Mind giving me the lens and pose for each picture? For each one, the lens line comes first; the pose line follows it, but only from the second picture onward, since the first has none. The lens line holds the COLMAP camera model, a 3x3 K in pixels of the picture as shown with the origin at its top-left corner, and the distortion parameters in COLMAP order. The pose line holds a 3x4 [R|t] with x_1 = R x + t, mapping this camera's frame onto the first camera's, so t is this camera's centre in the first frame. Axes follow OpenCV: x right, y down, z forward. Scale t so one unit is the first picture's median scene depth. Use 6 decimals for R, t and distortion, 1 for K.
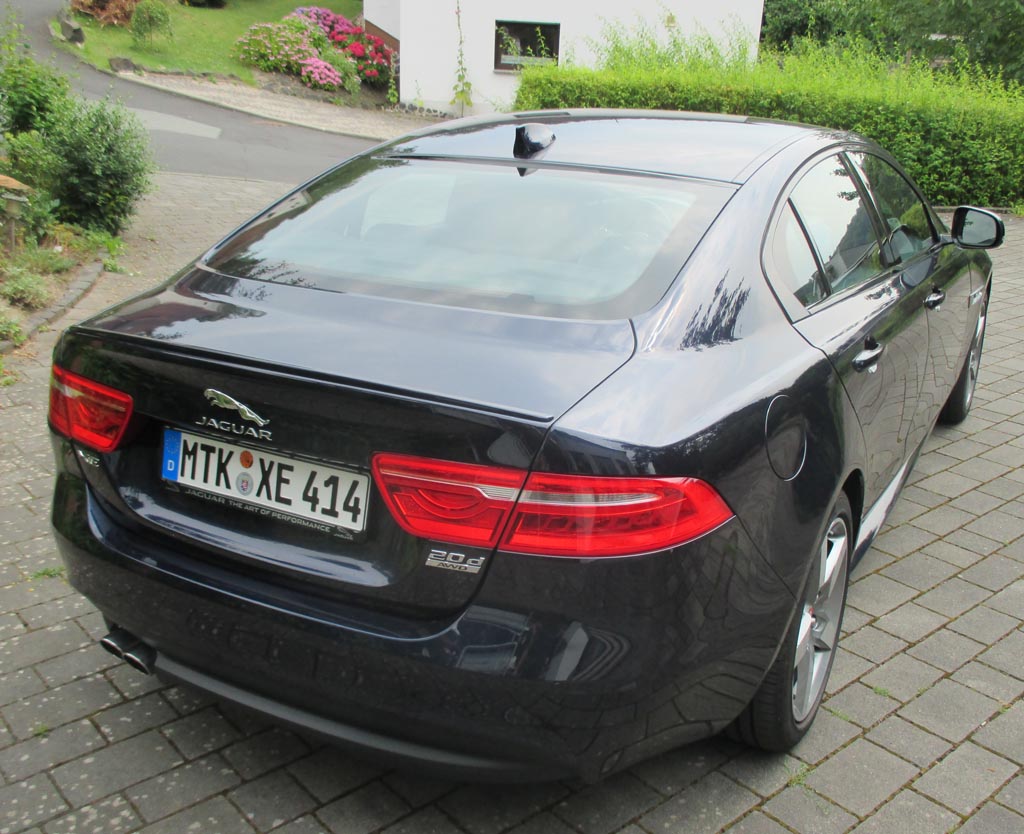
lens RADIAL K [[1087.4, 0, 512.0], [0, 1087.4, 417.0], [0, 0, 1]] dist [-0.057922, 0.033383]
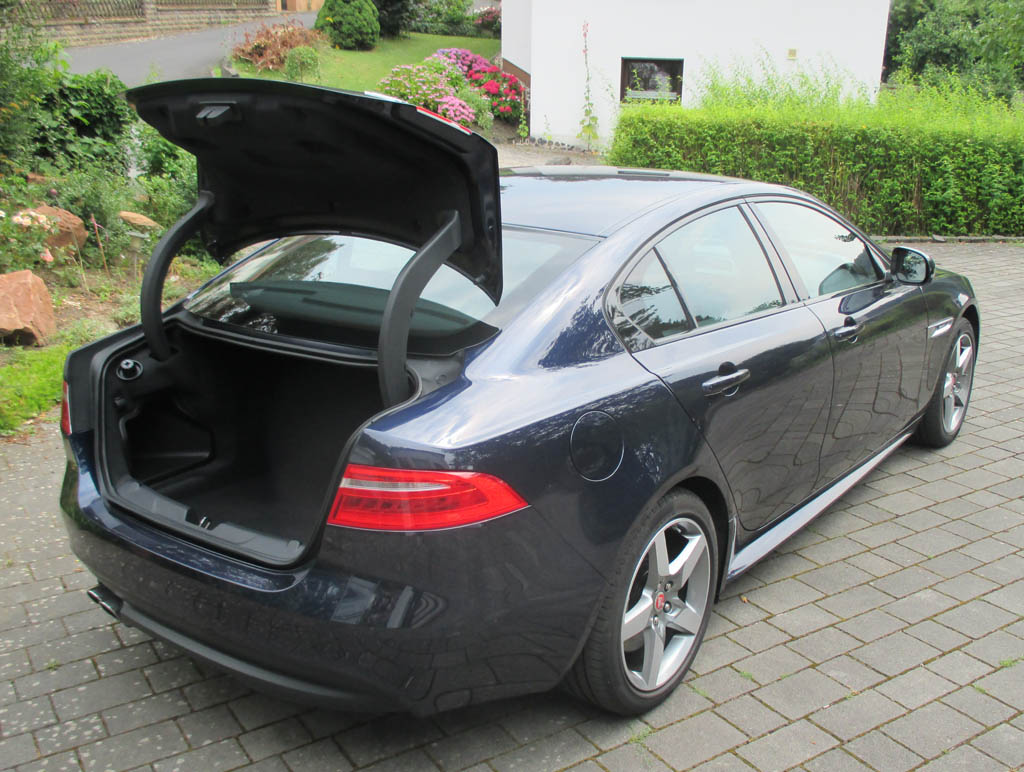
lens RADIAL K [[1078.6, 0, 512.0], [0, 1078.6, 386.0], [0, 0, 1]] dist [-0.061809, 0.027325]
pose [[0.989531, 0.016280, -0.143400, 0.092193], [-0.023334, 0.998592, -0.047648, 0.003249], [0.142422, 0.050495, 0.988517, -0.061857]]
